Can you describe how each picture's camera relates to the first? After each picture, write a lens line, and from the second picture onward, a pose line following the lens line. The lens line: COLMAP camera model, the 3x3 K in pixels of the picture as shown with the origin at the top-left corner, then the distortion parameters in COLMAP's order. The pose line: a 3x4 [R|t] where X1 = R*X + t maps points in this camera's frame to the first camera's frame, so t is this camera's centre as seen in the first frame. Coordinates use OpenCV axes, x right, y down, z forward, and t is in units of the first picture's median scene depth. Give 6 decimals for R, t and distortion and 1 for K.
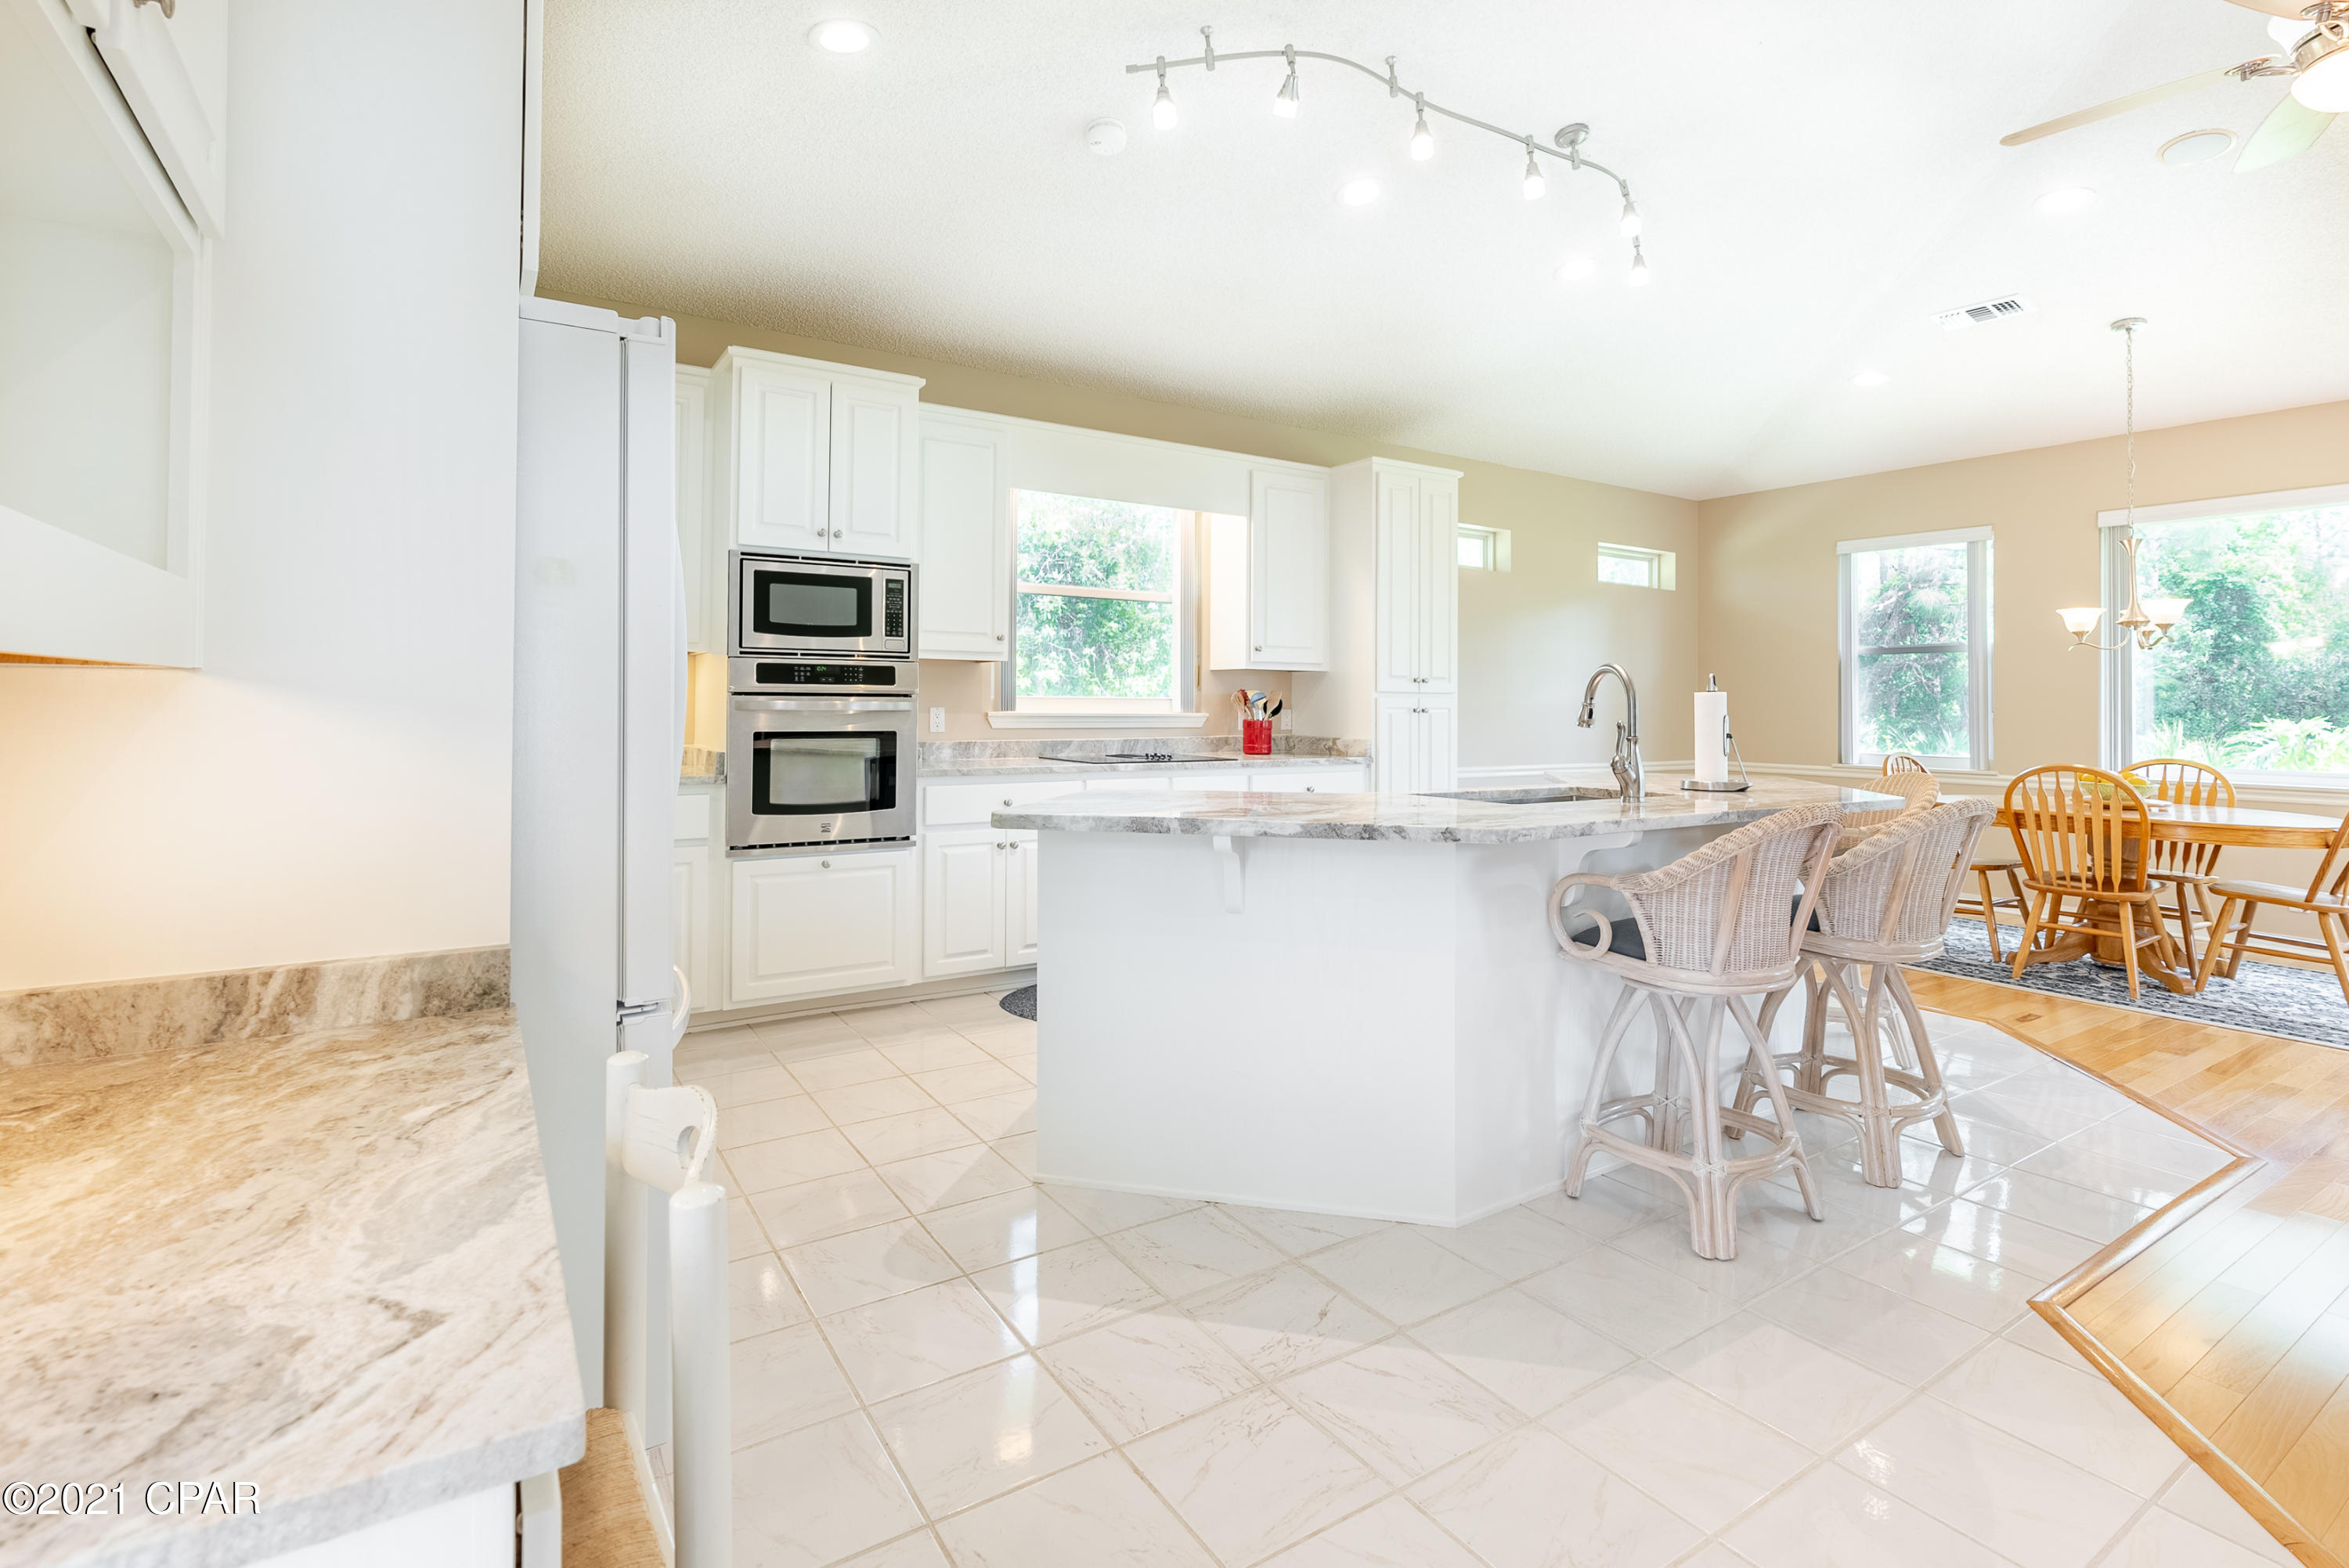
lens RADIAL K [[1091.8, 0, 1177.7], [0, 1091.8, 703.8], [0, 0, 1]] dist [-0.002366, 0.000182]
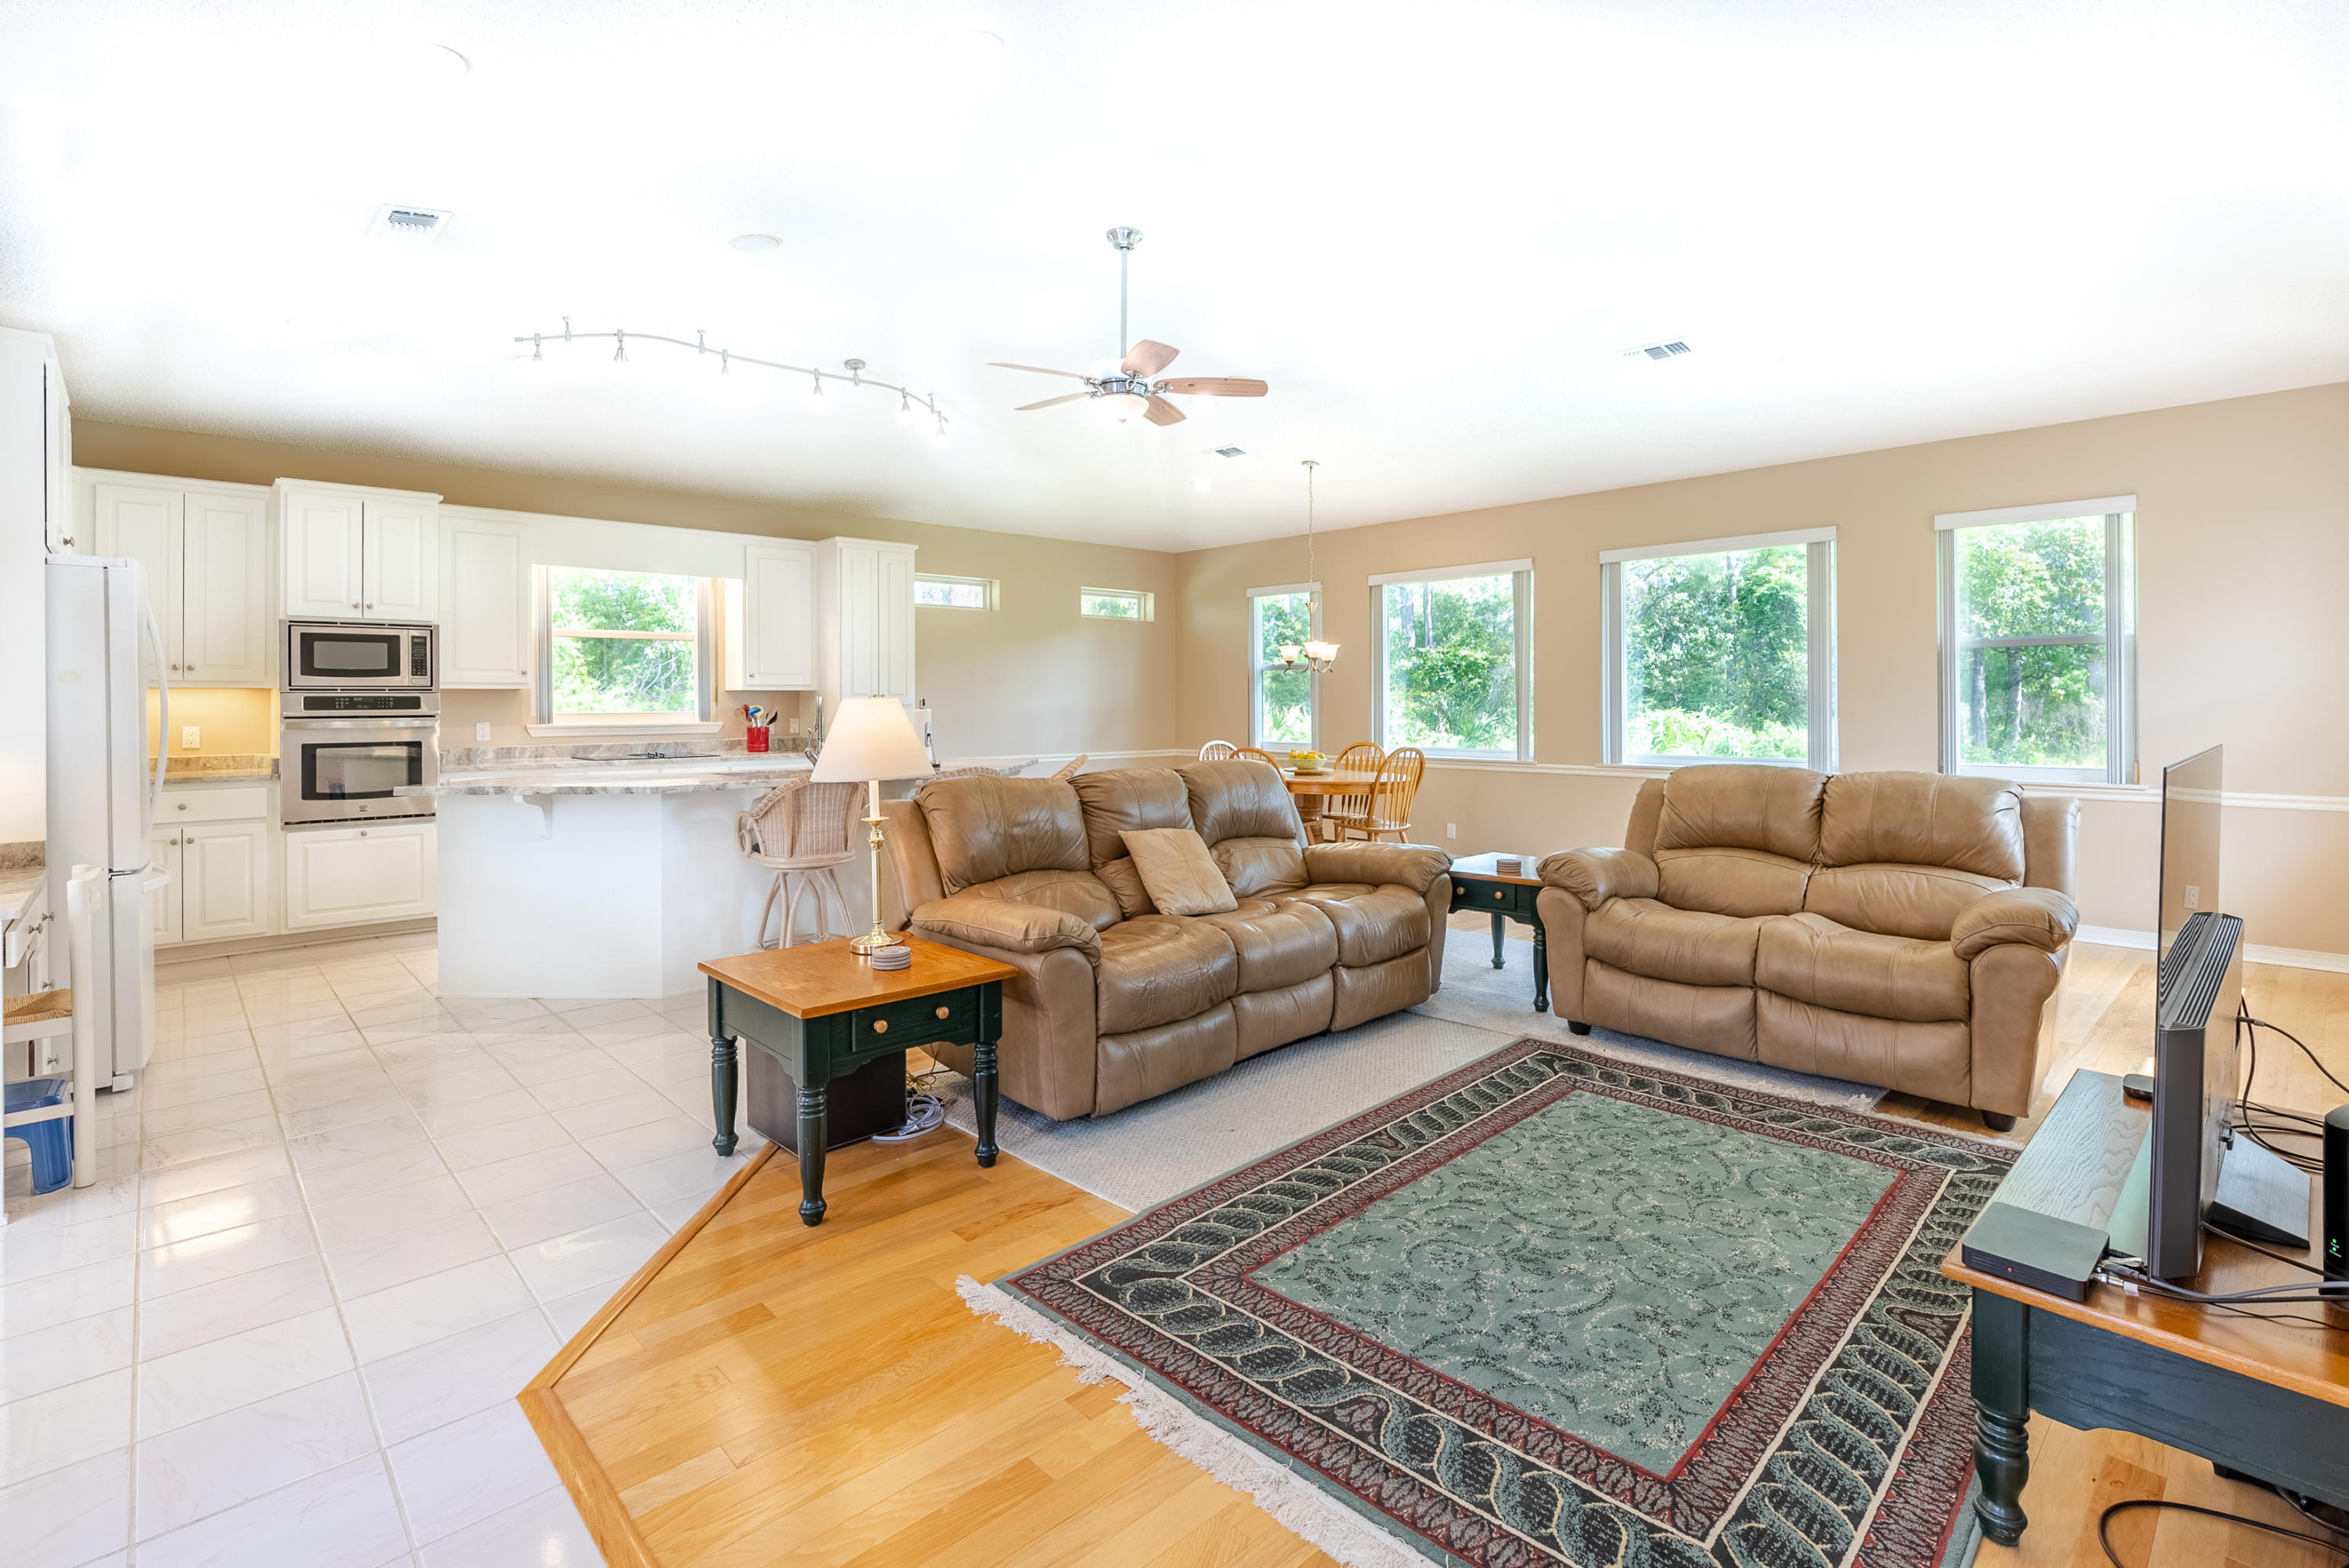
lens RADIAL K [[1091.8, 0, 1174.5], [0, 1091.8, 708.8], [0, 0, 1]] dist [-0.002366, 0.000182]
pose [[0.984783, -0.014619, 0.173171, 0.473248], [0.013404, 0.999877, 0.008185, -0.016073], [-0.173269, -0.005739, 0.984858, -0.592930]]
